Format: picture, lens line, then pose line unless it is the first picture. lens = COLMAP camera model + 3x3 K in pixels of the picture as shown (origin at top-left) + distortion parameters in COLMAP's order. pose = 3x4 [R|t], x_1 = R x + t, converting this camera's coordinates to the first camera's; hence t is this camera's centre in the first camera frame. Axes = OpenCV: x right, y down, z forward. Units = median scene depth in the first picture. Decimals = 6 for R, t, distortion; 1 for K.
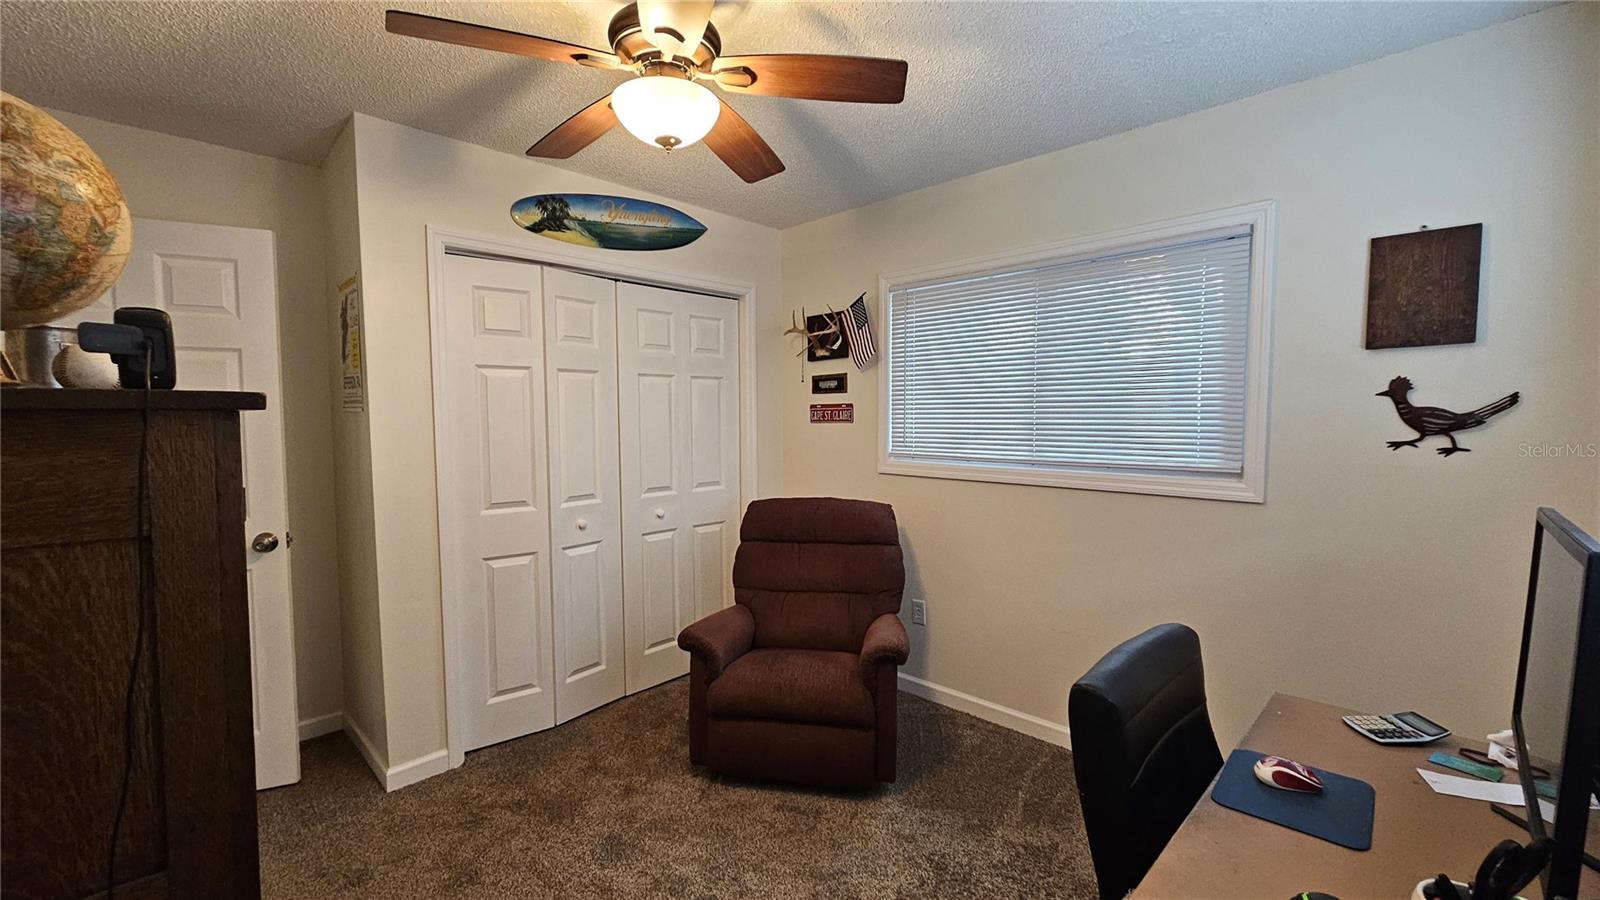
lens RADIAL K [[657.4, 0, 803.9], [0, 657.4, 445.0], [0, 0, 1]] dist [-0.002895, 0.000775]
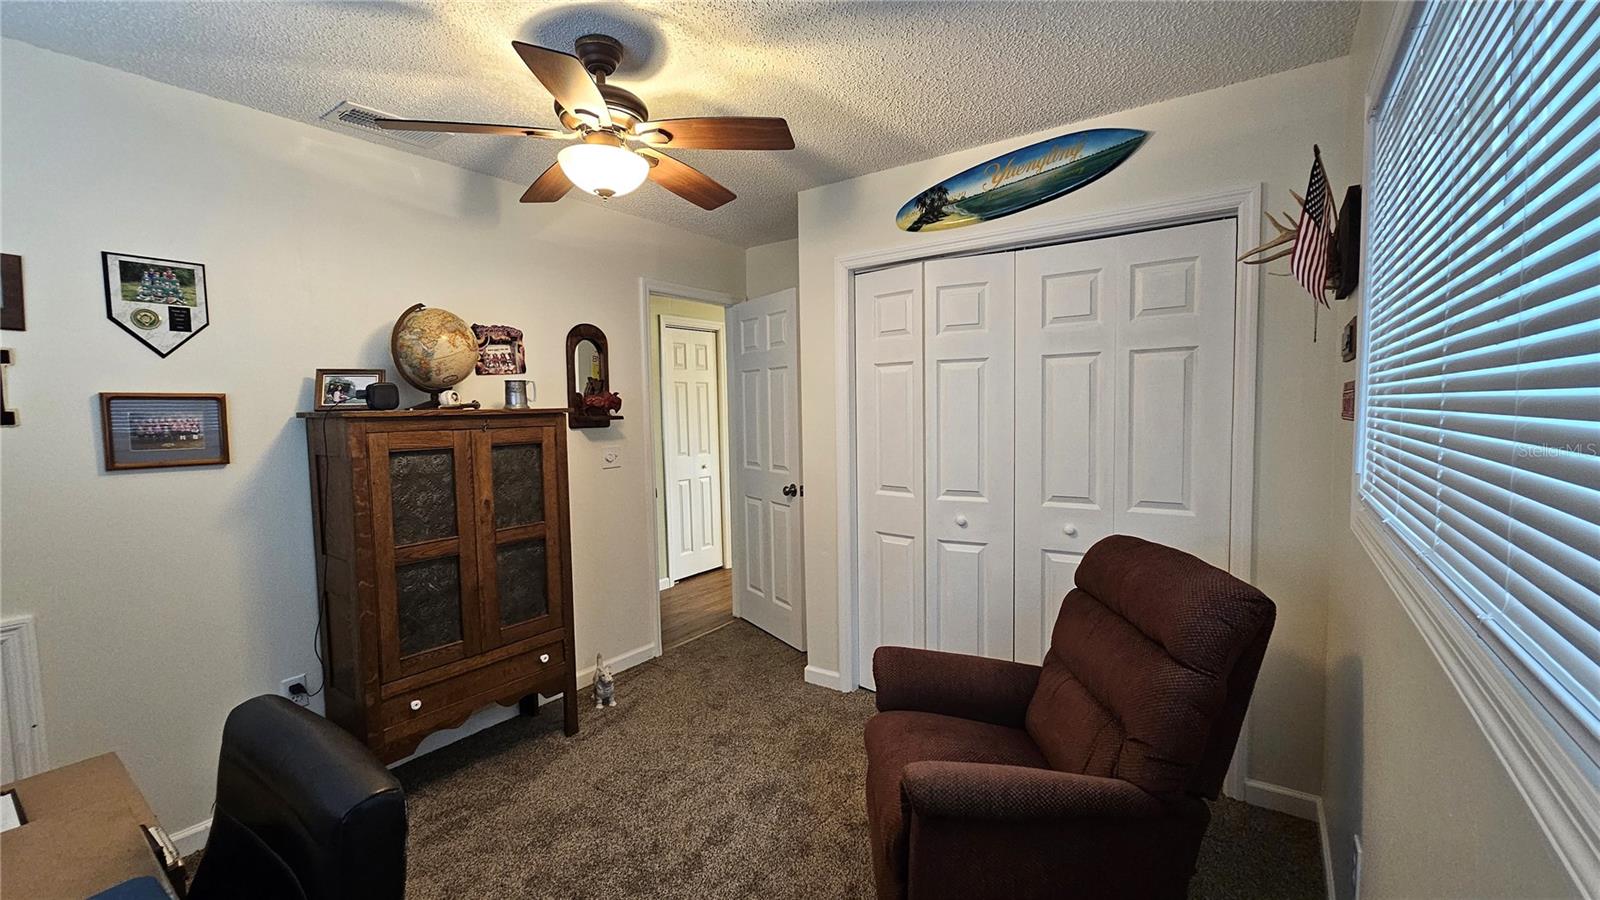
lens RADIAL K [[657.4, 0, 814.0], [0, 657.4, 453.5], [0, 0, 1]] dist [-0.002895, 0.000775]
pose [[0.147845, 0.062298, -0.987047, 0.591417], [-0.036154, 0.997688, 0.057554, -0.025638], [0.988350, 0.027177, 0.149755, 0.665865]]
